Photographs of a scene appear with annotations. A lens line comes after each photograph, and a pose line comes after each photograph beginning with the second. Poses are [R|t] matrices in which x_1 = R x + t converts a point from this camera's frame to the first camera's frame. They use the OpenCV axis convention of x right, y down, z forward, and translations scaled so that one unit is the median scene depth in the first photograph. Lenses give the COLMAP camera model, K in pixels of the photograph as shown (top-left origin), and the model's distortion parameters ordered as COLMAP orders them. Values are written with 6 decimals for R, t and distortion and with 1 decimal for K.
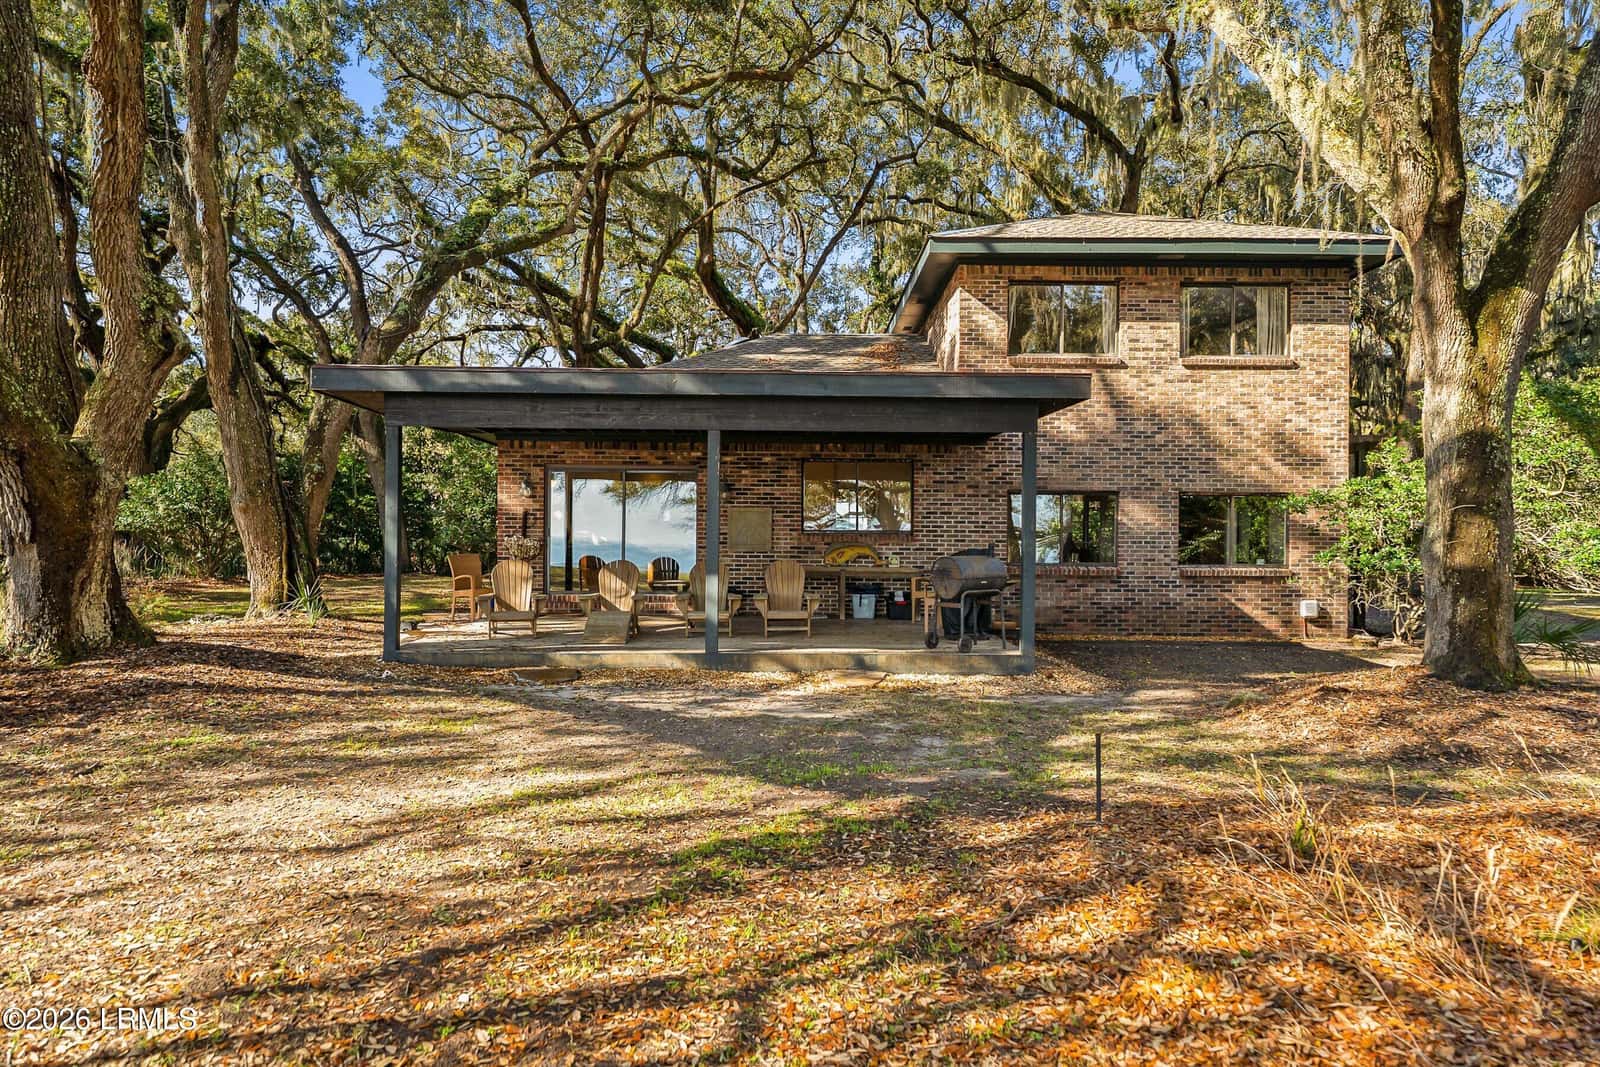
lens RADIAL K [[1109.2, 0, 802.7], [0, 1109.2, 543.0], [0, 0, 1]] dist [0.009848, 0.001719]
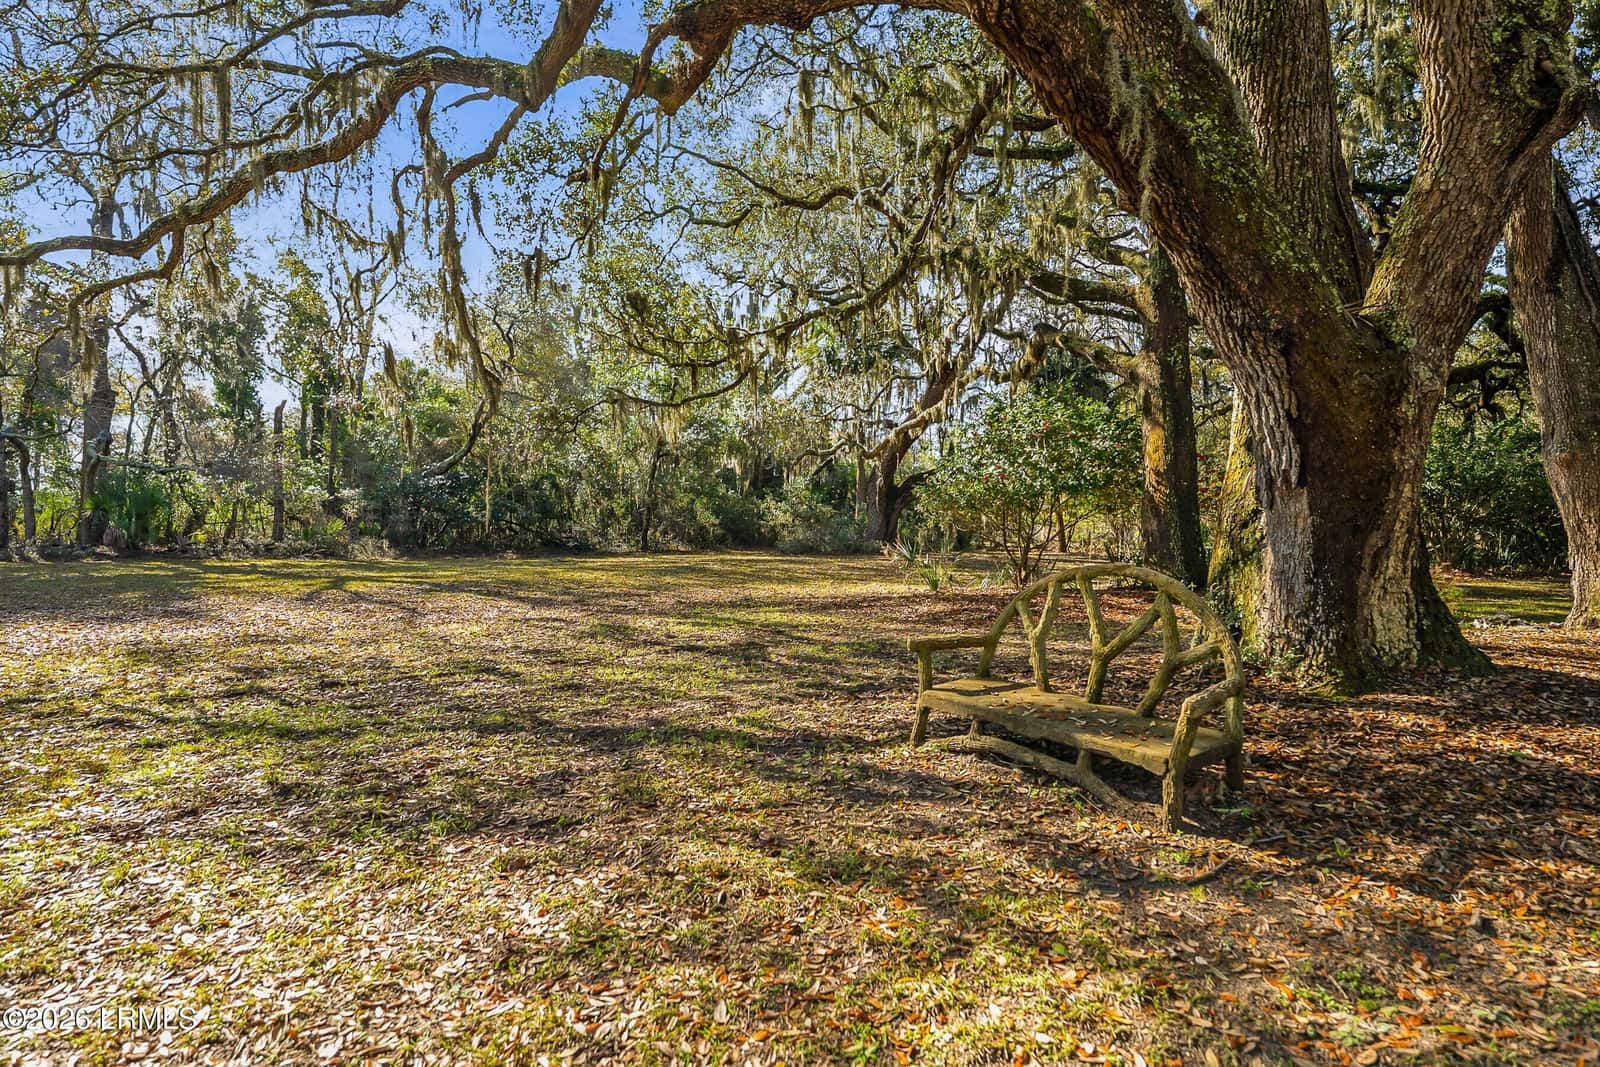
lens RADIAL K [[1109.2, 0, 802.1], [0, 1109.2, 537.6], [0, 0, 1]] dist [0.009848, 0.001719]
pose [[0.539921, 0.010612, -0.841649, -0.323891], [-0.009322, 0.999935, 0.006628, 0.025533], [0.841664, 0.004267, 0.539985, 0.439181]]
